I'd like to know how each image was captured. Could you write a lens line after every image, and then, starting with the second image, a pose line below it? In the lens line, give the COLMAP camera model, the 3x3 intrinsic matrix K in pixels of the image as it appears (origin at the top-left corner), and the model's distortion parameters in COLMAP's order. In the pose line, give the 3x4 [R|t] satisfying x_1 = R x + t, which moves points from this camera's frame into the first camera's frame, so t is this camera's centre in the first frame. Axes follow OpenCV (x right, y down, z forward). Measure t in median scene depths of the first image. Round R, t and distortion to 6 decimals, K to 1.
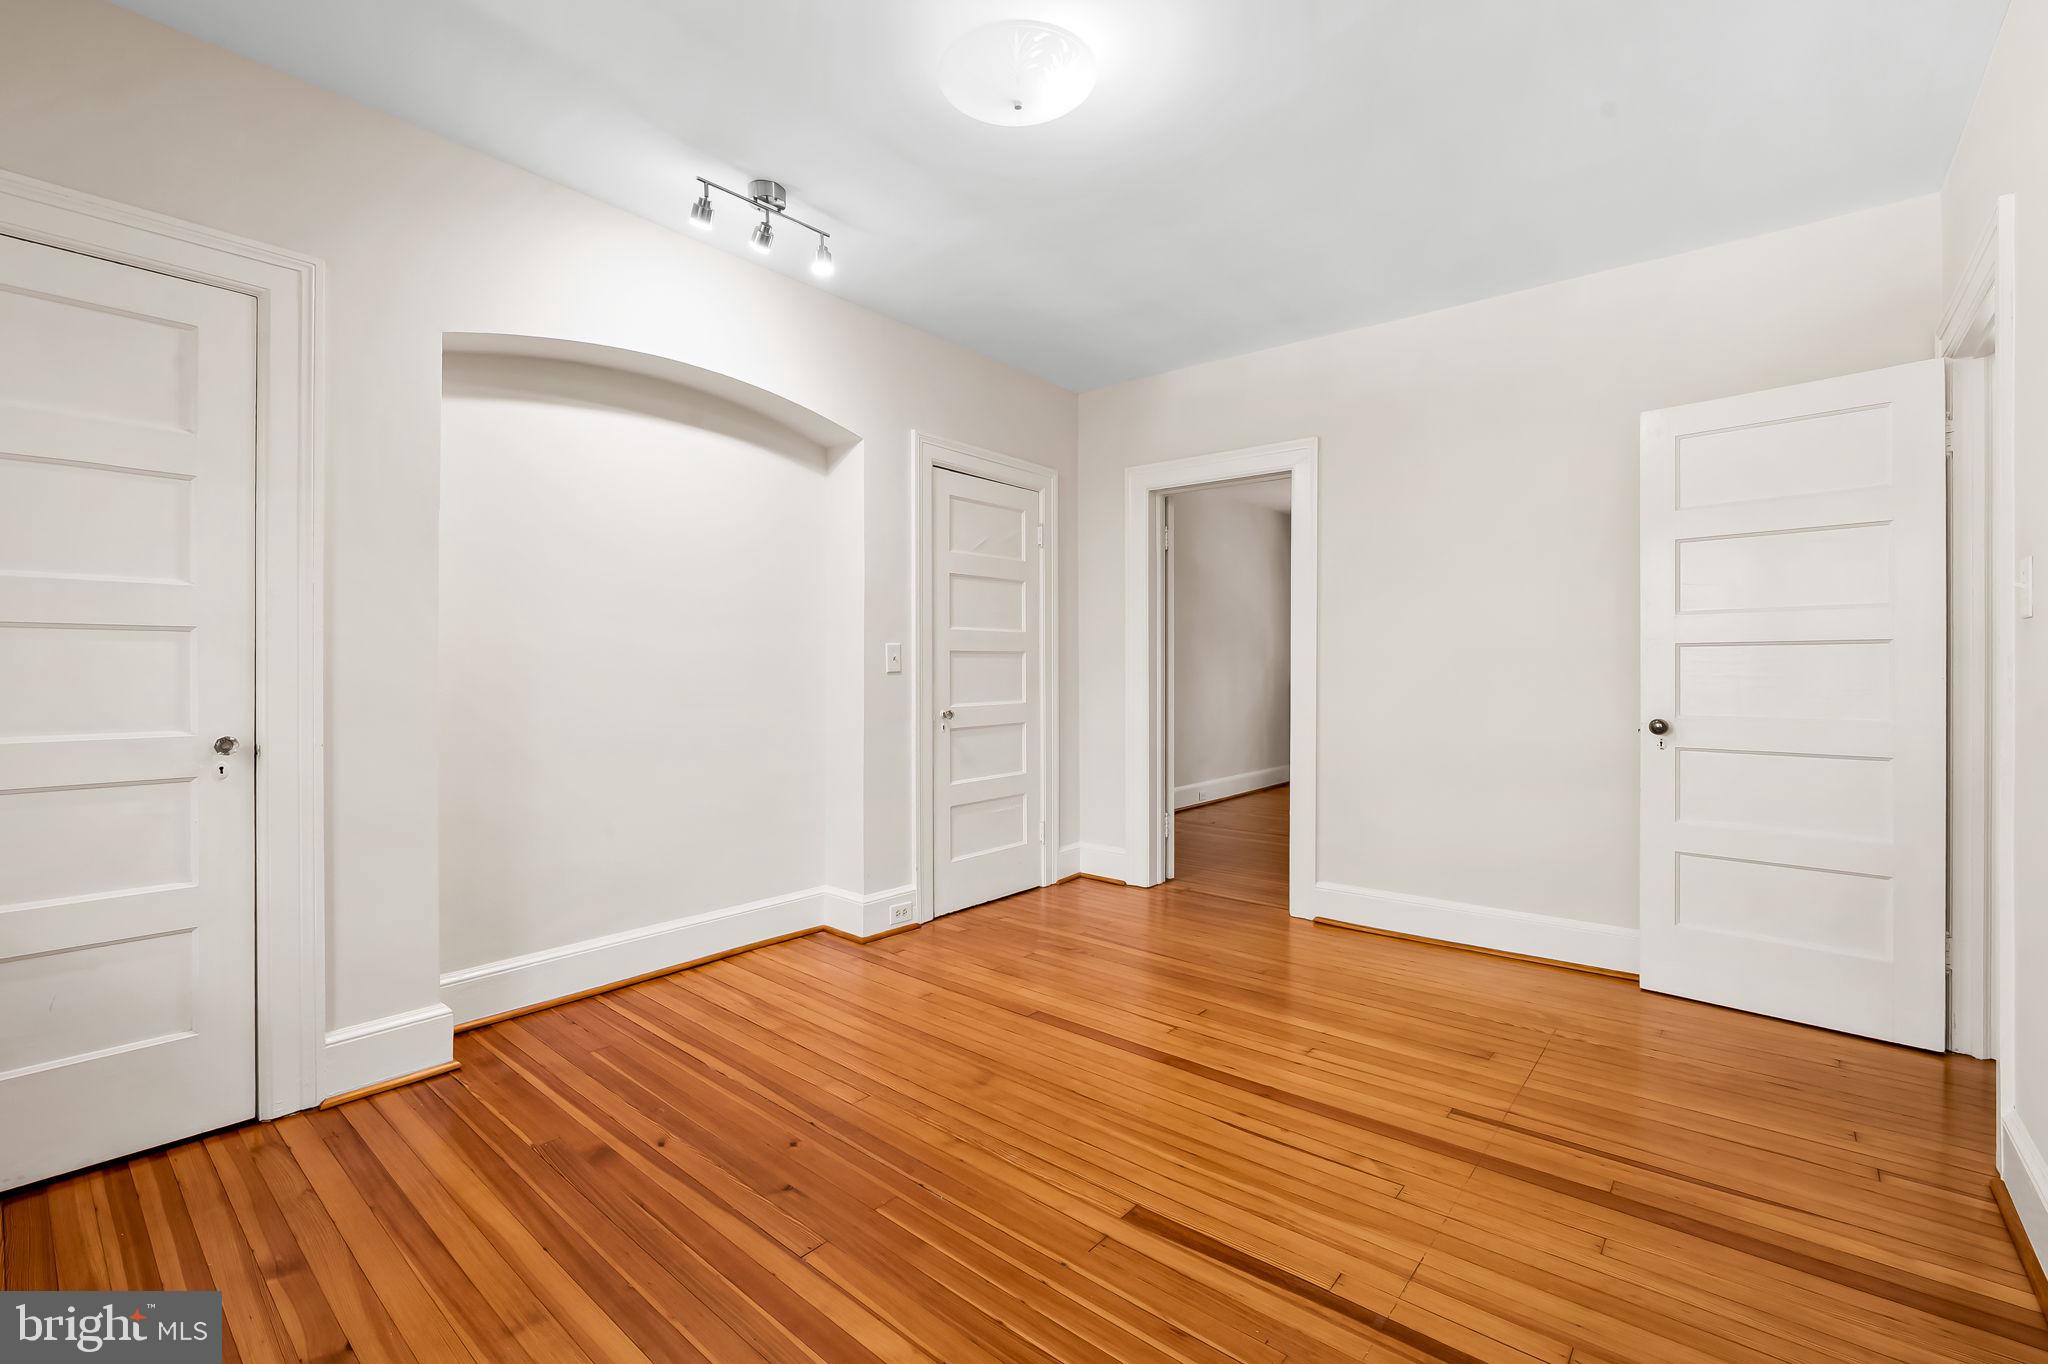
lens RADIAL K [[901.9, 0, 1022.7], [0, 901.9, 671.0], [0, 0, 1]] dist [-0.003861, -0.000687]
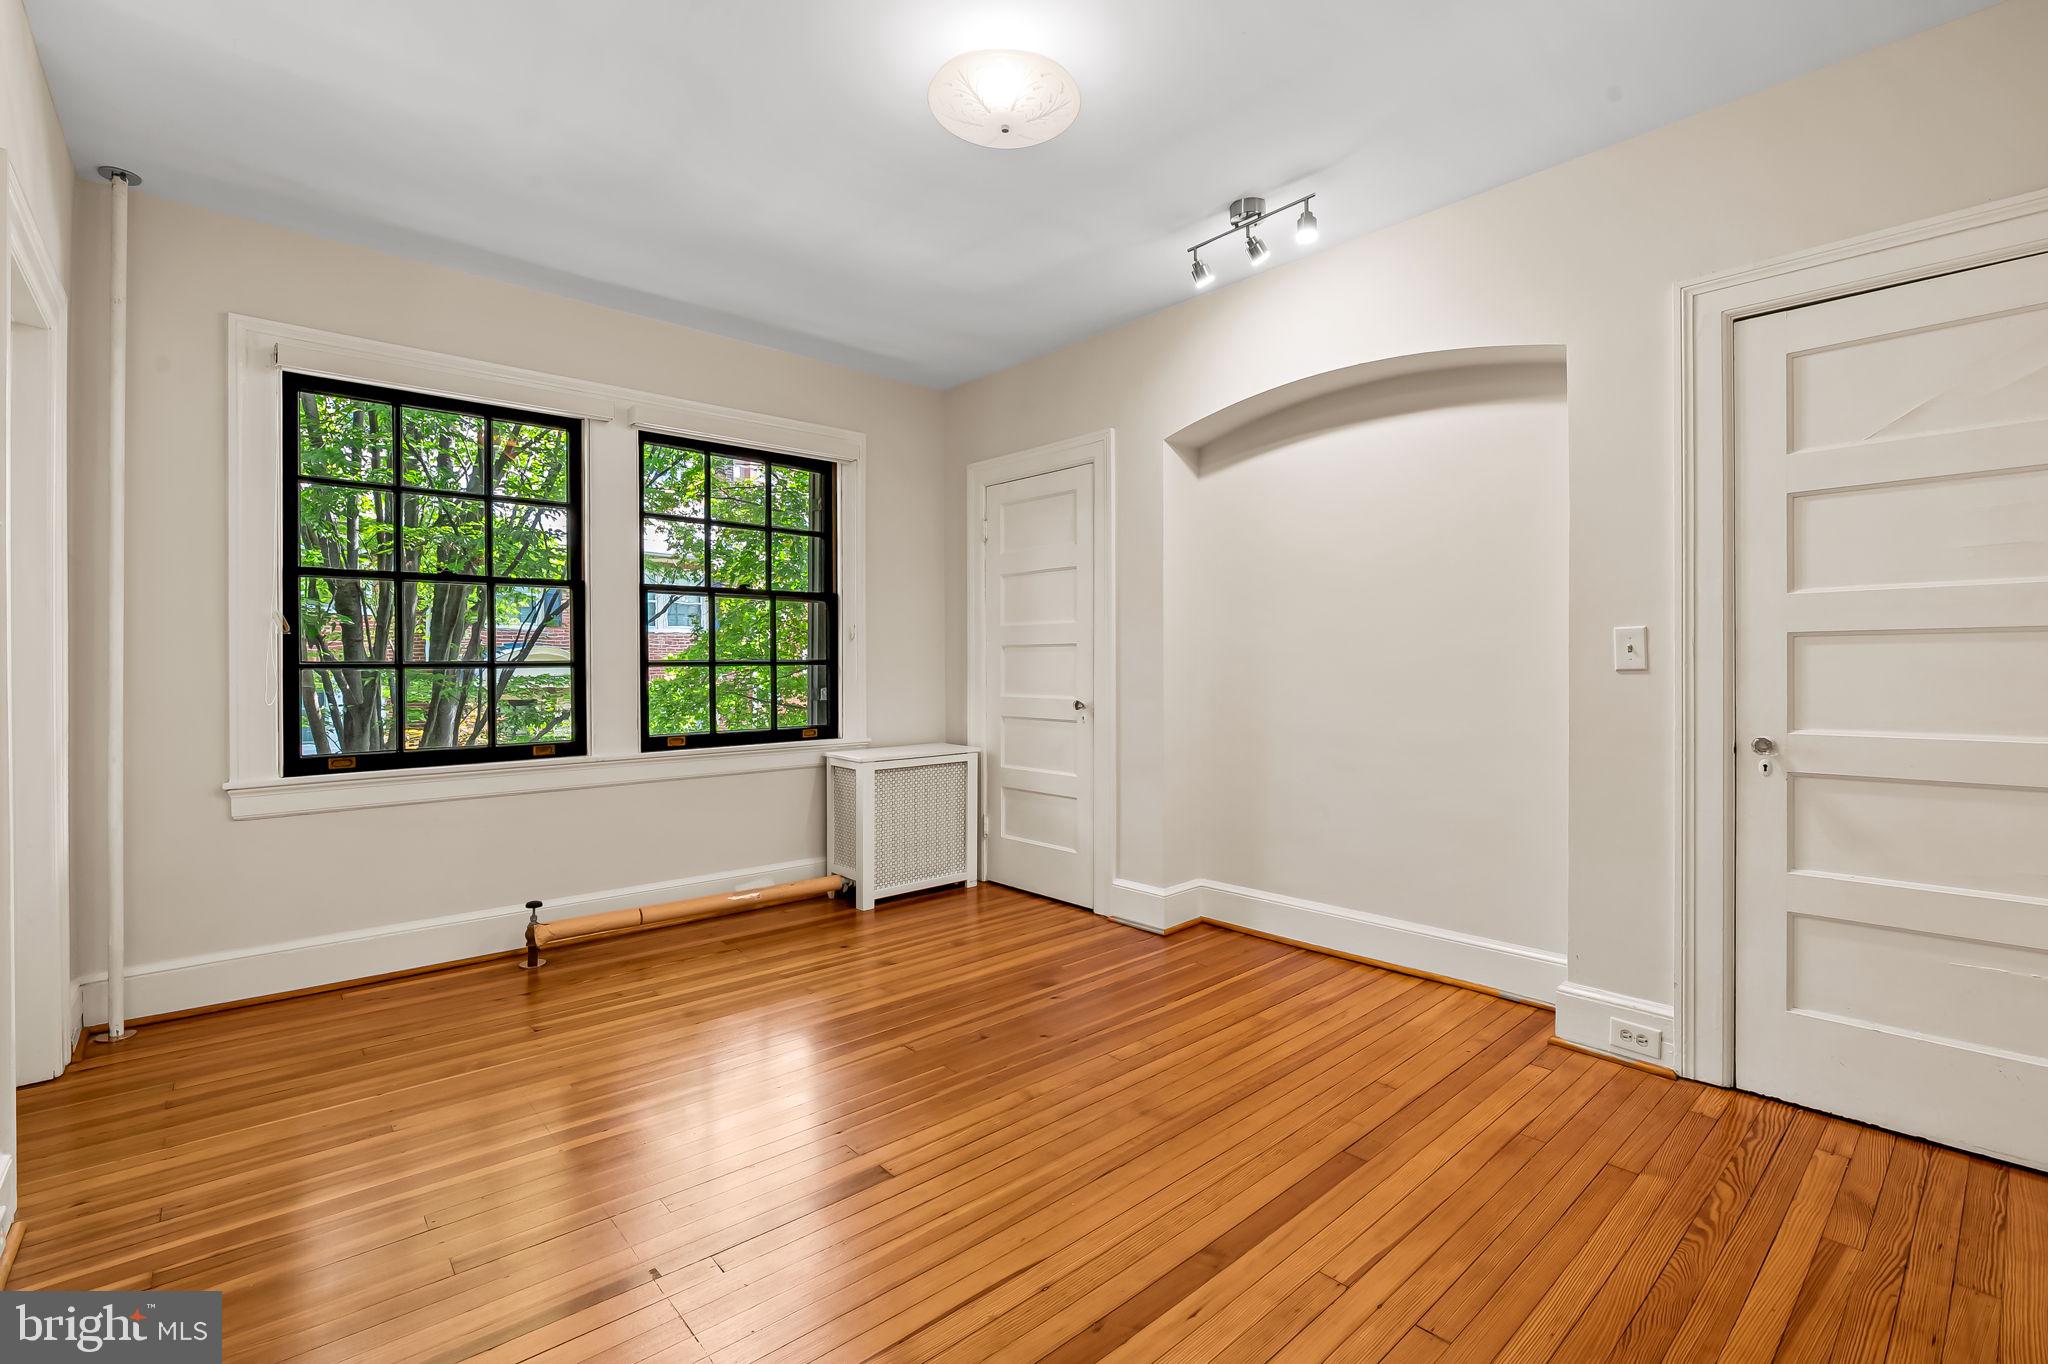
lens RADIAL K [[901.9, 0, 1021.9], [0, 901.9, 663.6], [0, 0, 1]] dist [-0.003861, -0.000687]
pose [[-0.148903, -0.001168, -0.988851, 0.787746], [-0.000776, 0.999999, -0.001065, -0.002937], [0.988851, 0.000609, -0.148904, 0.896599]]
